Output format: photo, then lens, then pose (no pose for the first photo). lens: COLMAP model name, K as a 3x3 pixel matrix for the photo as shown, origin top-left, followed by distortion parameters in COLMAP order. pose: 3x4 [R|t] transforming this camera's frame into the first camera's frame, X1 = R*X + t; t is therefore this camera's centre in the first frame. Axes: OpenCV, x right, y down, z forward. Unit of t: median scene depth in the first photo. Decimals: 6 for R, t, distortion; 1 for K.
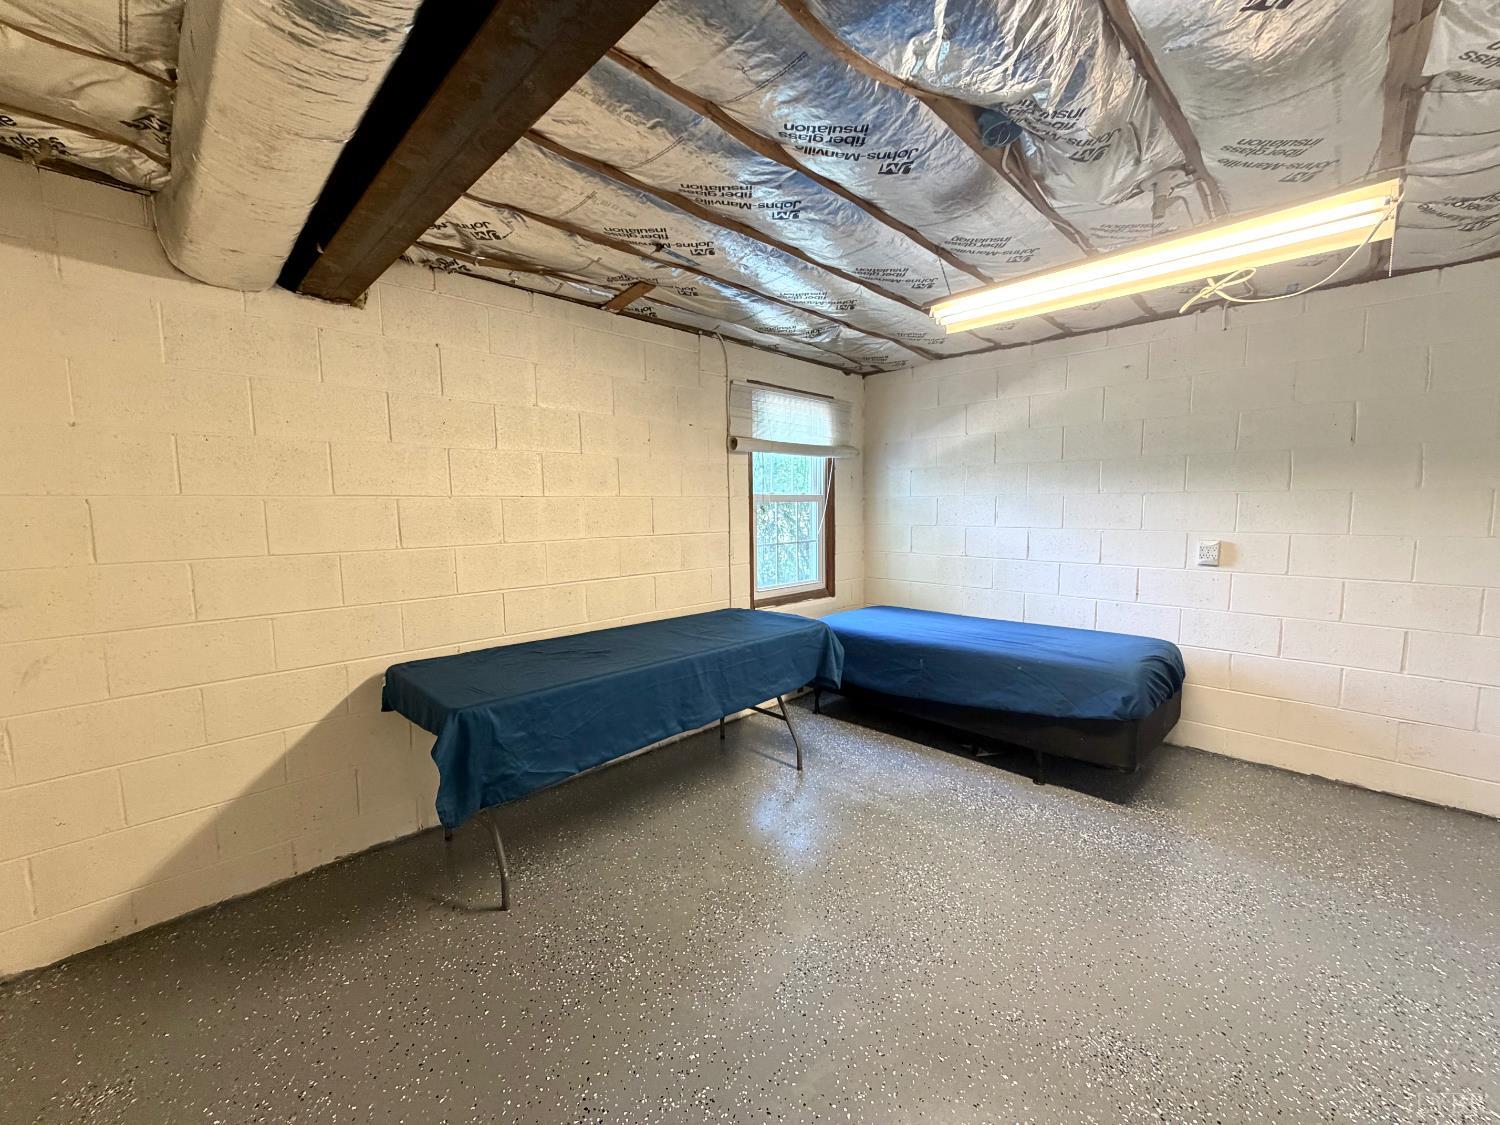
lens RADIAL K [[596.4, 0, 744.9], [0, 596.4, 563.1], [0, 0, 1]] dist [-0.000303, -0.000266]
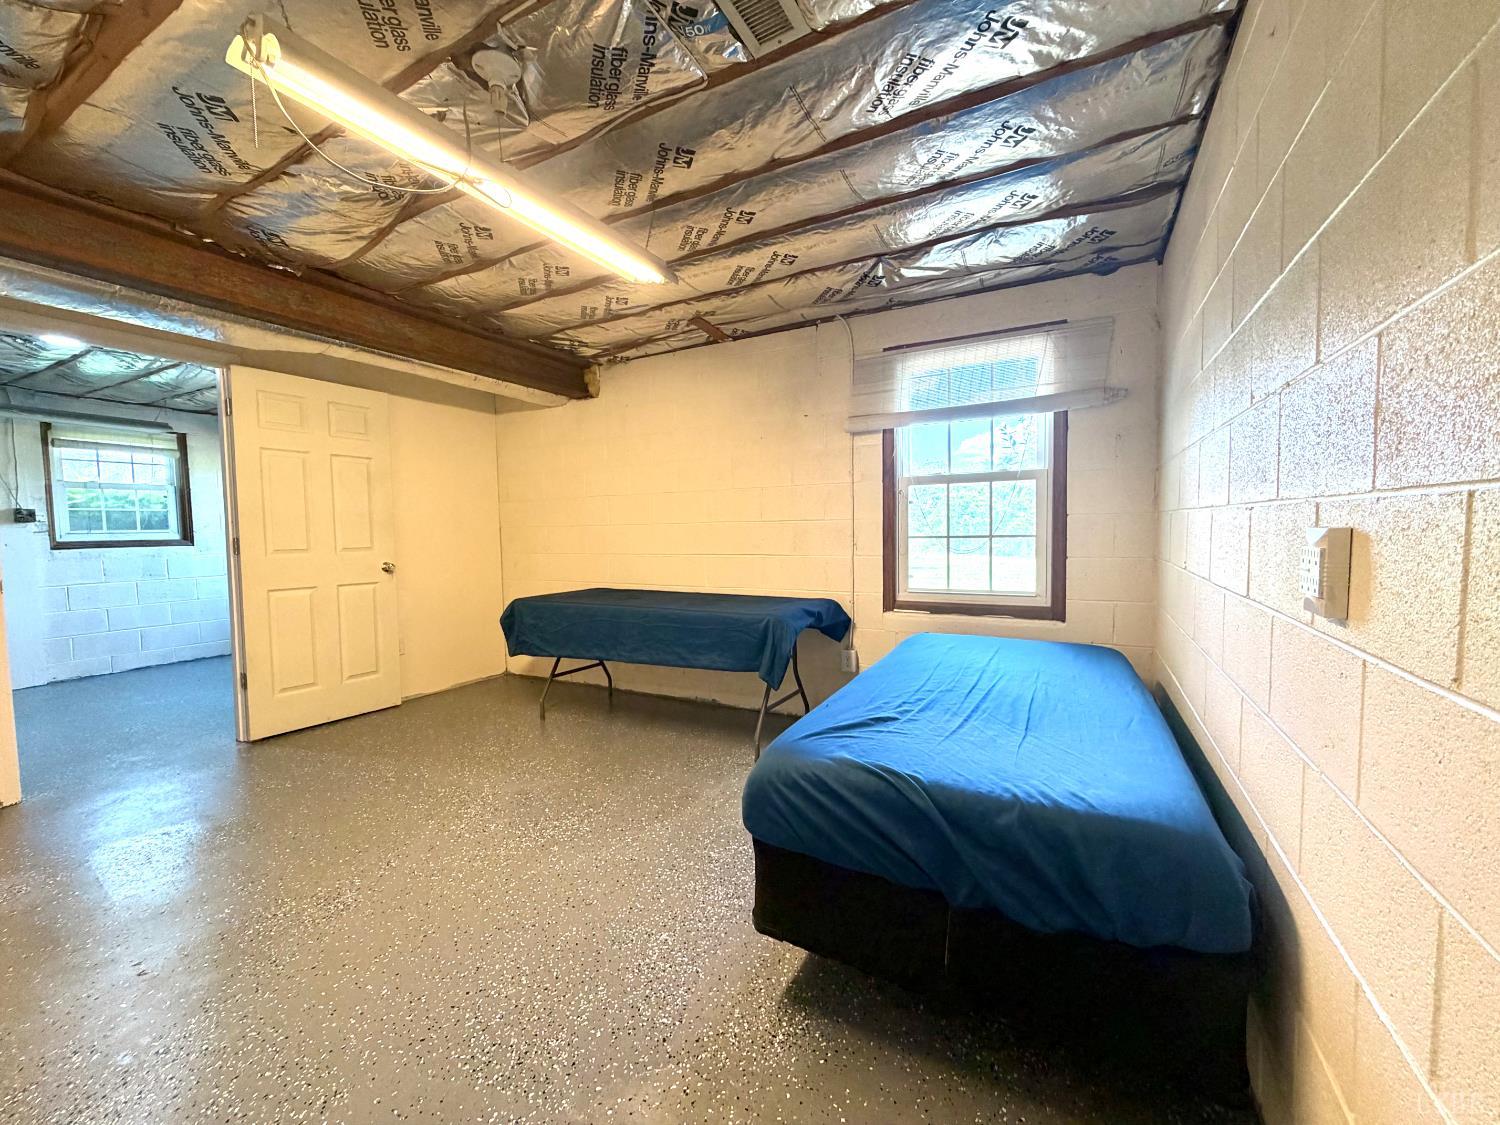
lens RADIAL K [[615.9, 0, 732.4], [0, 615.9, 562.2], [0, 0, 1]] dist [-0.000235, 0.000082]
pose [[0.273960, 0.053029, -0.960278, 0.887505], [-0.078166, 0.996403, 0.032724, -0.003586], [0.958559, 0.066096, 0.277120, 0.583680]]
